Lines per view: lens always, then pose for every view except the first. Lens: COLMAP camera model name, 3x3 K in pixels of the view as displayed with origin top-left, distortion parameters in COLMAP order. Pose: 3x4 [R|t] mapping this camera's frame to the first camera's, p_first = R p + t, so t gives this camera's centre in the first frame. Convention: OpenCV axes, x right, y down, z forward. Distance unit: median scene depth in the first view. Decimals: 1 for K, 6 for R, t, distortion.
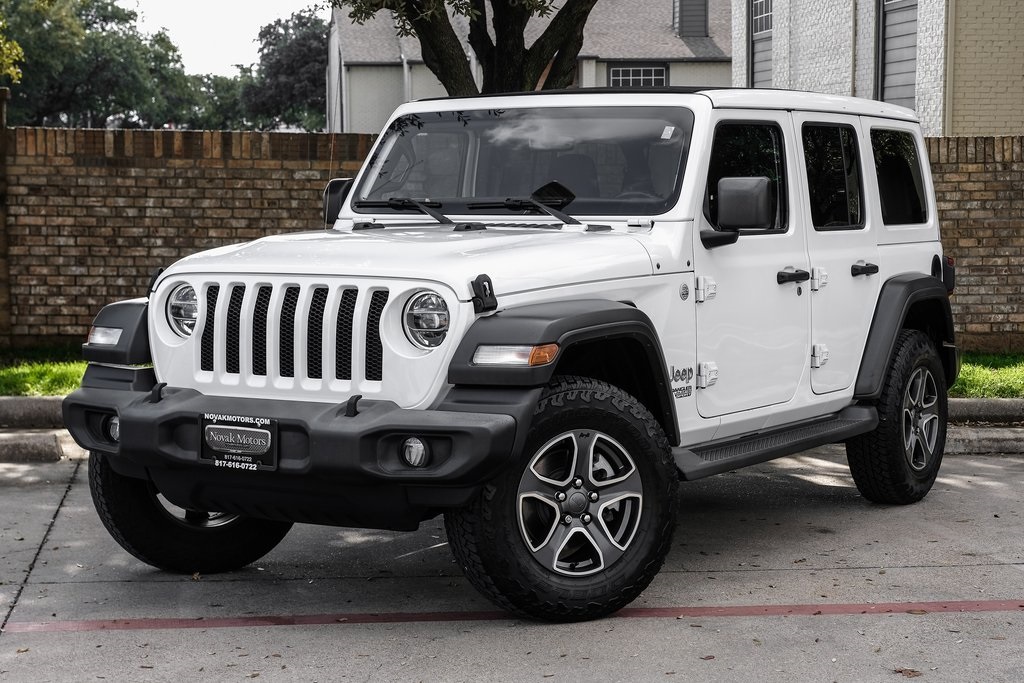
lens RADIAL K [[1869.4, 0, 496.8], [0, 1869.4, 381.3], [0, 0, 1]] dist [0.039550, 0.000000]
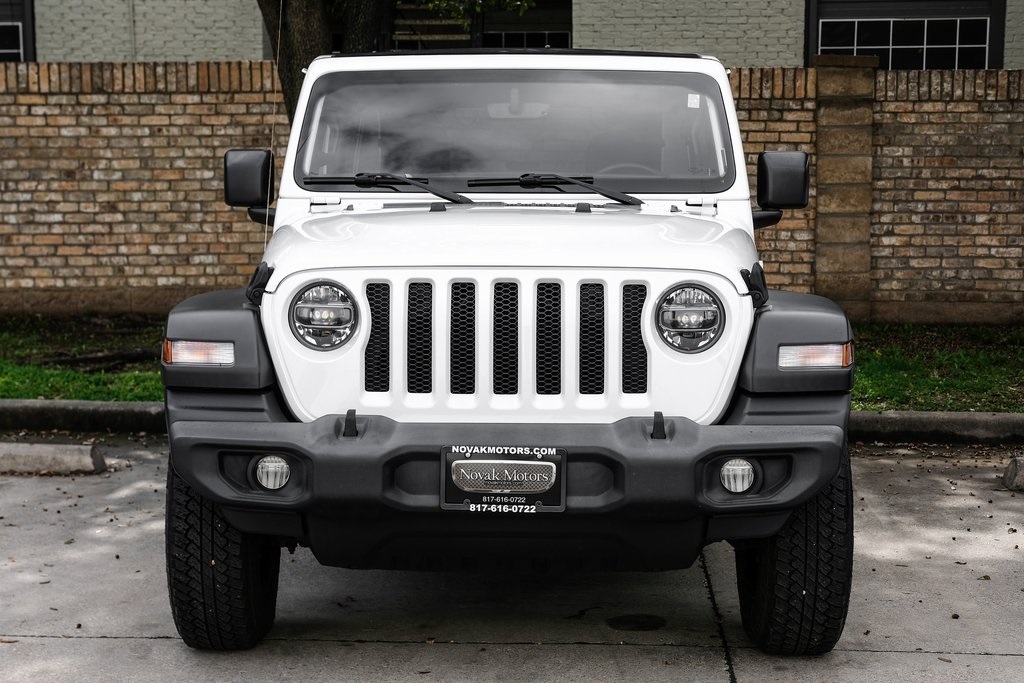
lens RADIAL K [[1912.0, 0, 511.3], [0, 1912.0, 340.1], [0, 0, 1]] dist [0.006277, 0.000000]
pose [[0.883648, -0.038570, 0.466560, -0.506963], [0.043174, 0.999067, 0.000821, -0.027005], [-0.466156, 0.019418, 0.884489, 0.273102]]
